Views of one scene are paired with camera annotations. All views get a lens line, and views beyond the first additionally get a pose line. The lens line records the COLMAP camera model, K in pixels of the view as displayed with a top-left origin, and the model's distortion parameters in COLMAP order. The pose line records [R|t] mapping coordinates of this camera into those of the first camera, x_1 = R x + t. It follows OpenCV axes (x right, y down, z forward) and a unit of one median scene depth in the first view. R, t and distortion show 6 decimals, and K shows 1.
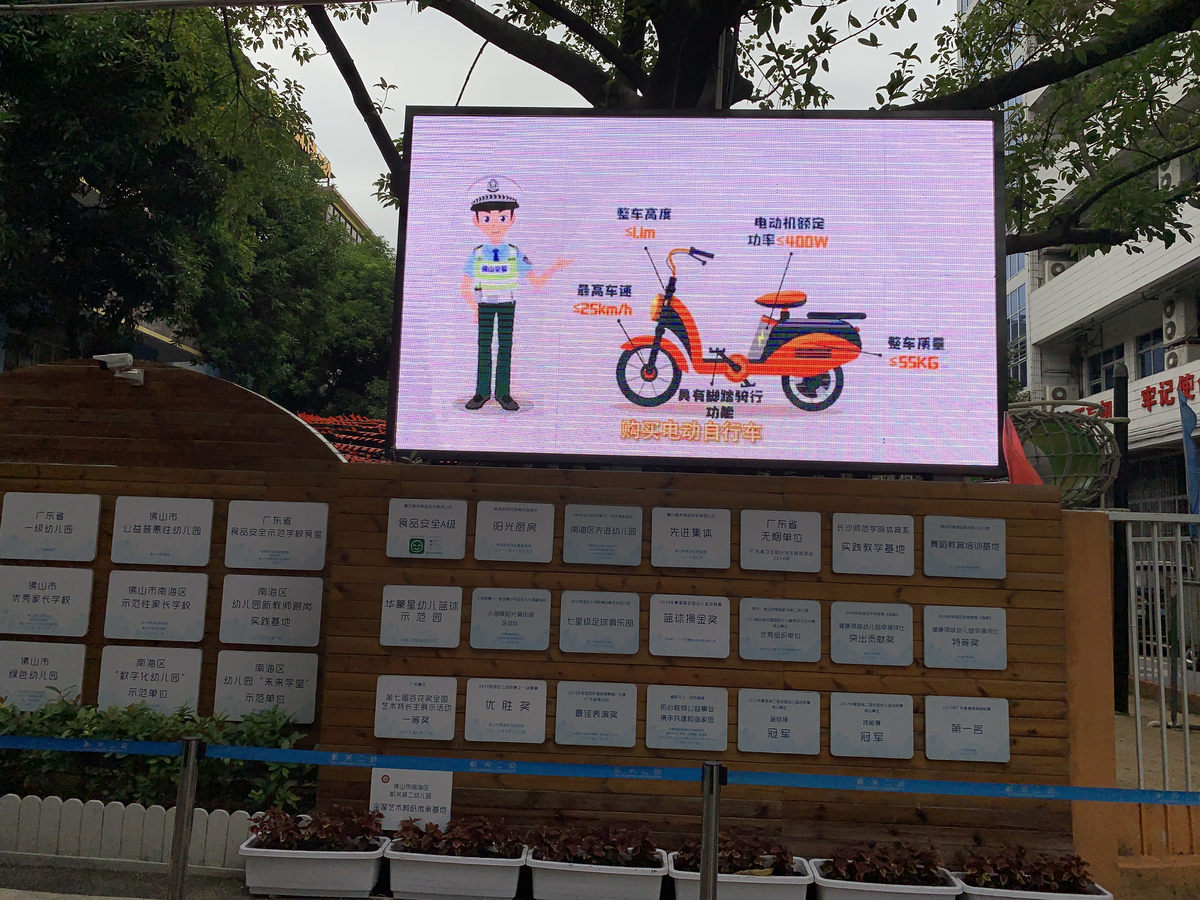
lens RADIAL K [[925.2, 0, 598.1], [0, 925.2, 448.4], [0, 0, 1]] dist [-0.002335, 0.013090]
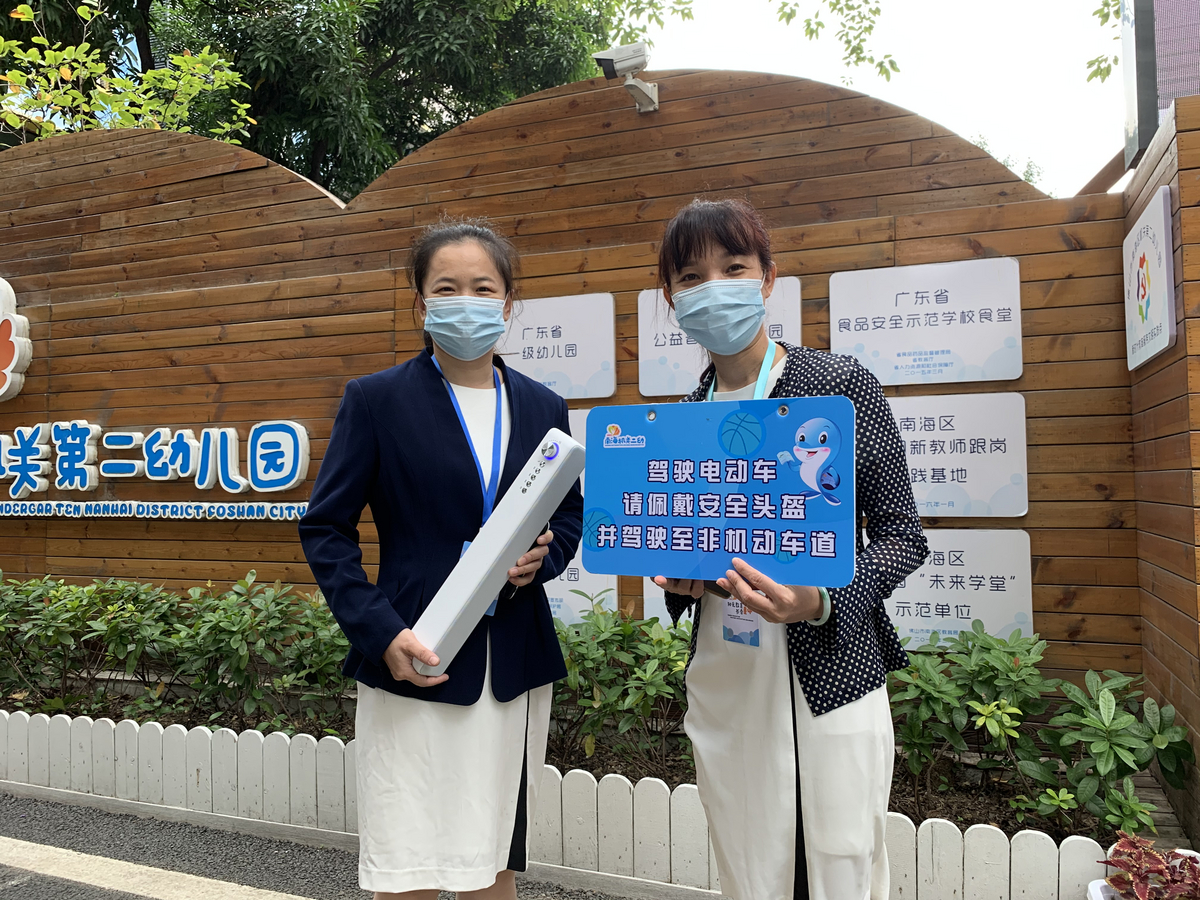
lens RADIAL K [[925.2, 0, 603.1], [0, 925.2, 452.4], [0, 0, 1]] dist [-0.002335, 0.013090]
pose [[0.947354, -0.055874, -0.315274, -0.358249], [0.081516, 0.994299, 0.068731, 0.116435], [0.309636, -0.090813, 0.946509, 0.402018]]
